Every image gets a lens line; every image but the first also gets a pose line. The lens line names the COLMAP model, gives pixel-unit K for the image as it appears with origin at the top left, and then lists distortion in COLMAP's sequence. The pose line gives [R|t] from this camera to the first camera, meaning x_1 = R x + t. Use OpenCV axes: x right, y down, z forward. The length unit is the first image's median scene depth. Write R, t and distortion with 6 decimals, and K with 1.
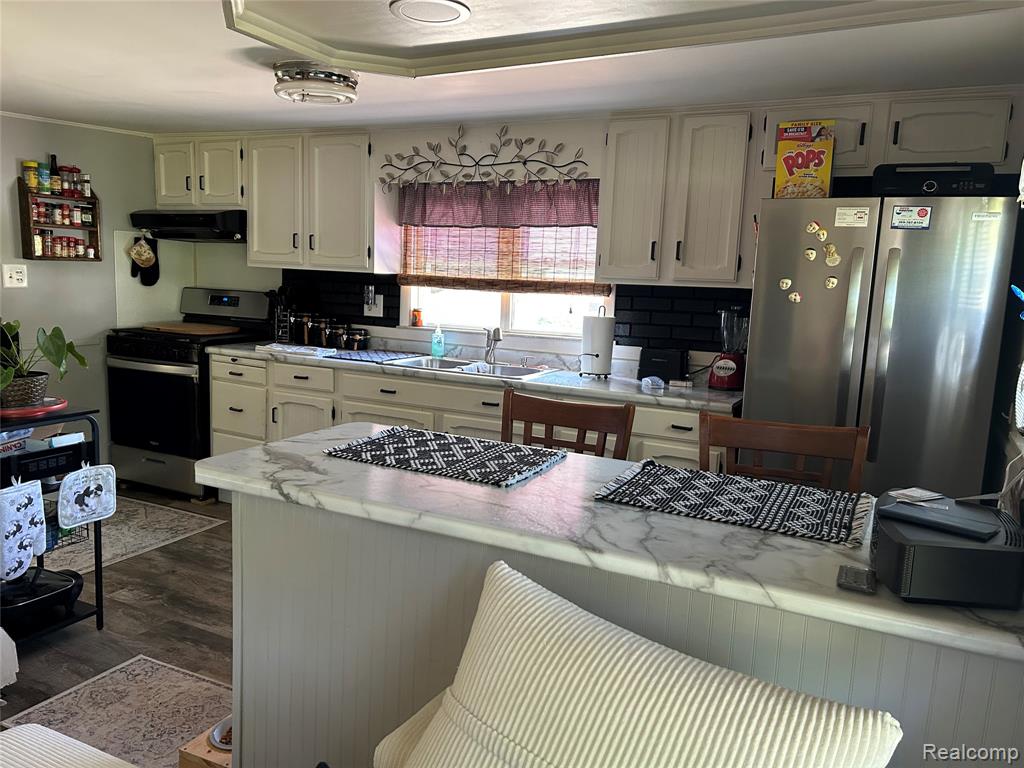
lens RADIAL K [[770.2, 0, 502.7], [0, 770.2, 389.7], [0, 0, 1]] dist [0.059300, -0.058916]
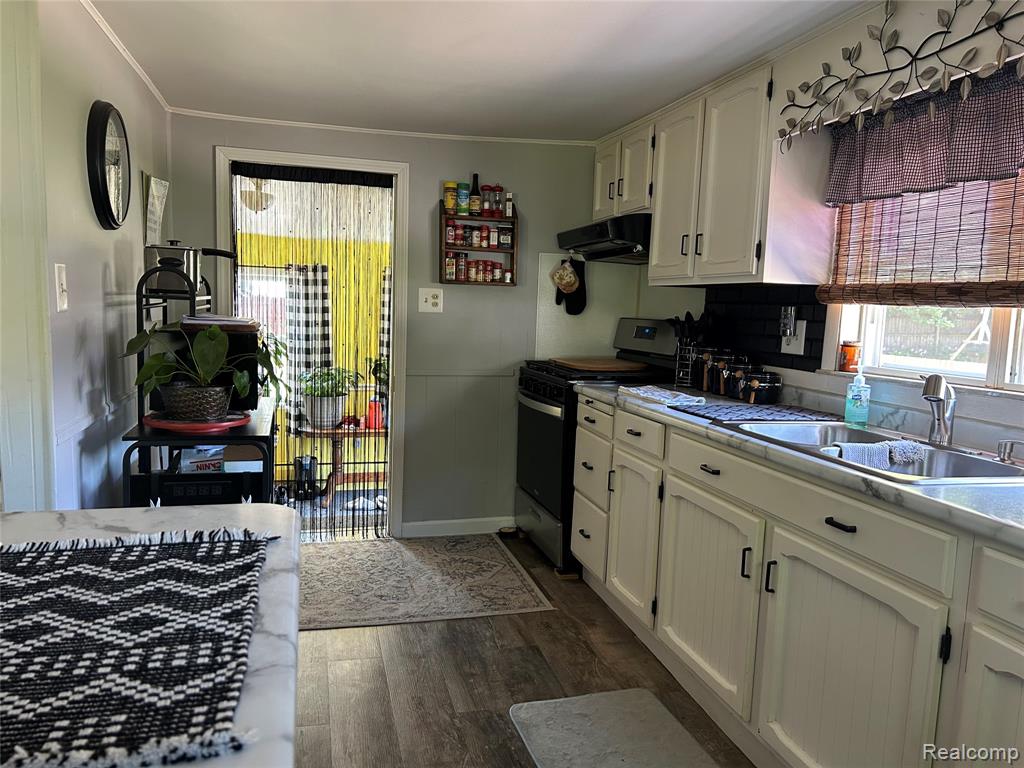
lens RADIAL K [[770.2, 0, 516.6], [0, 770.2, 390.6], [0, 0, 1]] dist [0.059300, -0.058916]
pose [[0.668746, 0.065442, -0.740606, 0.169365], [-0.121960, 0.992281, -0.022445, -0.023046], [0.733420, 0.105334, 0.671565, 0.419723]]
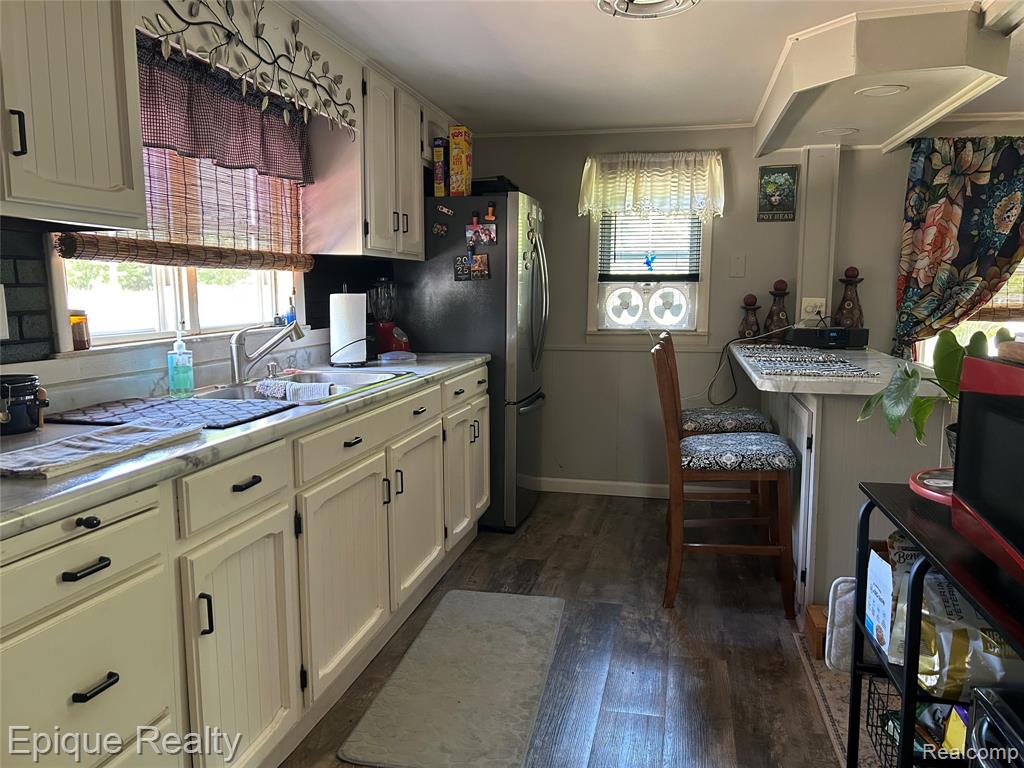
lens RADIAL K [[770.2, 0, 516.5], [0, 770.2, 383.5], [0, 0, 1]] dist [0.059300, -0.058916]
pose [[-0.254382, -0.158843, 0.953970, -0.640314], [0.131493, 0.971578, 0.196838, -0.121972], [-0.958123, 0.175513, -0.226265, 0.884034]]
